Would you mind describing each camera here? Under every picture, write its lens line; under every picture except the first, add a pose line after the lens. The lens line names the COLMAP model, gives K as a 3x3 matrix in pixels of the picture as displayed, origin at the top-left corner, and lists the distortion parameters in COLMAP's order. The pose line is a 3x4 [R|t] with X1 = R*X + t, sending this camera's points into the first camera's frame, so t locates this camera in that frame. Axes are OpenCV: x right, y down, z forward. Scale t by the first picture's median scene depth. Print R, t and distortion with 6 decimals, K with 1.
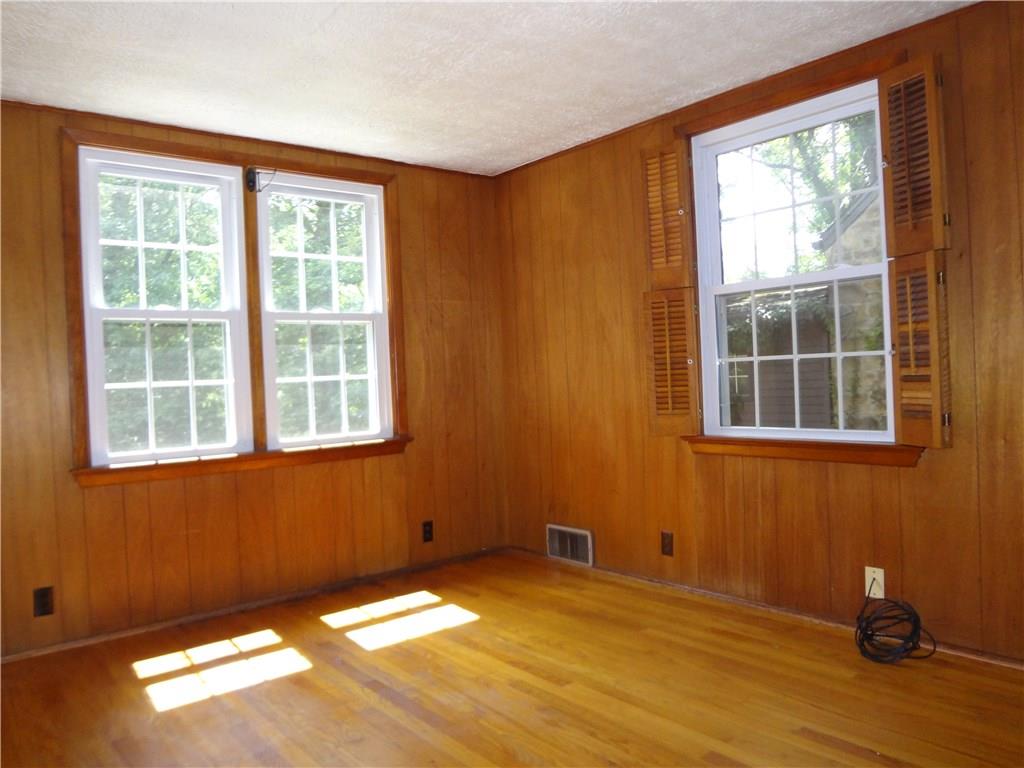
lens RADIAL K [[753.1, 0, 510.5], [0, 753.1, 383.2], [0, 0, 1]] dist [-0.050270, 0.001919]
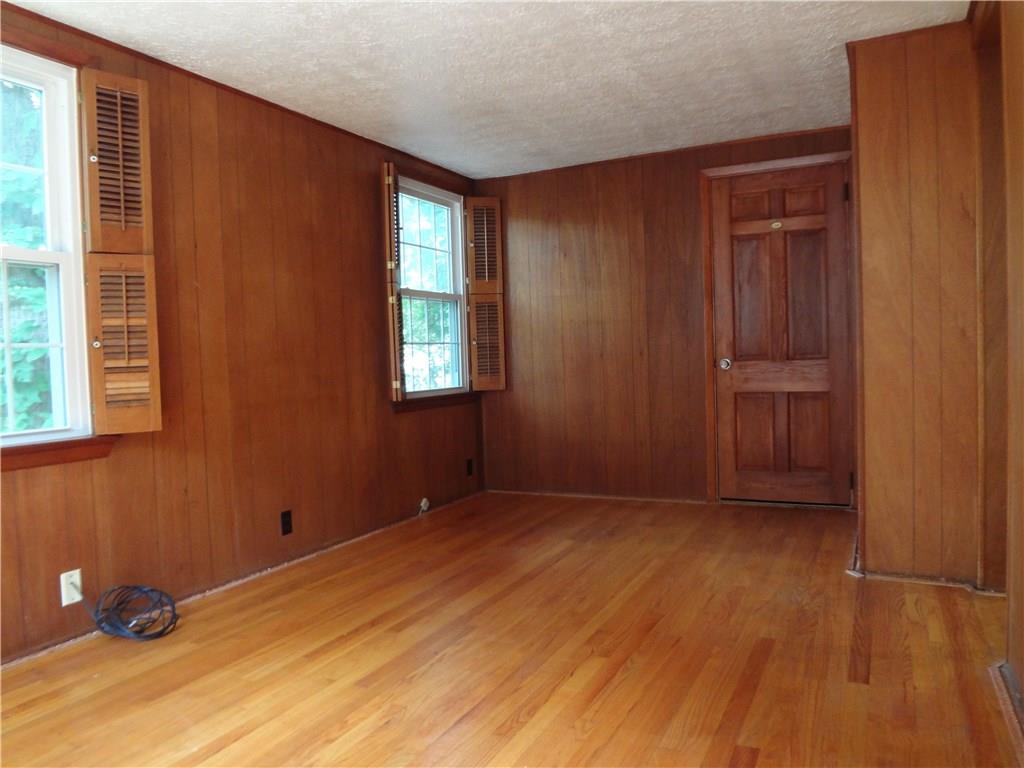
lens RADIAL K [[753.1, 0, 510.5], [0, 753.1, 382.4], [0, 0, 1]] dist [-0.050270, 0.001919]
pose [[-0.401804, 0.019129, 0.915526, -0.659272], [0.062636, 0.998014, 0.006637, 0.039429], [-0.913581, 0.060012, -0.402205, 0.930233]]
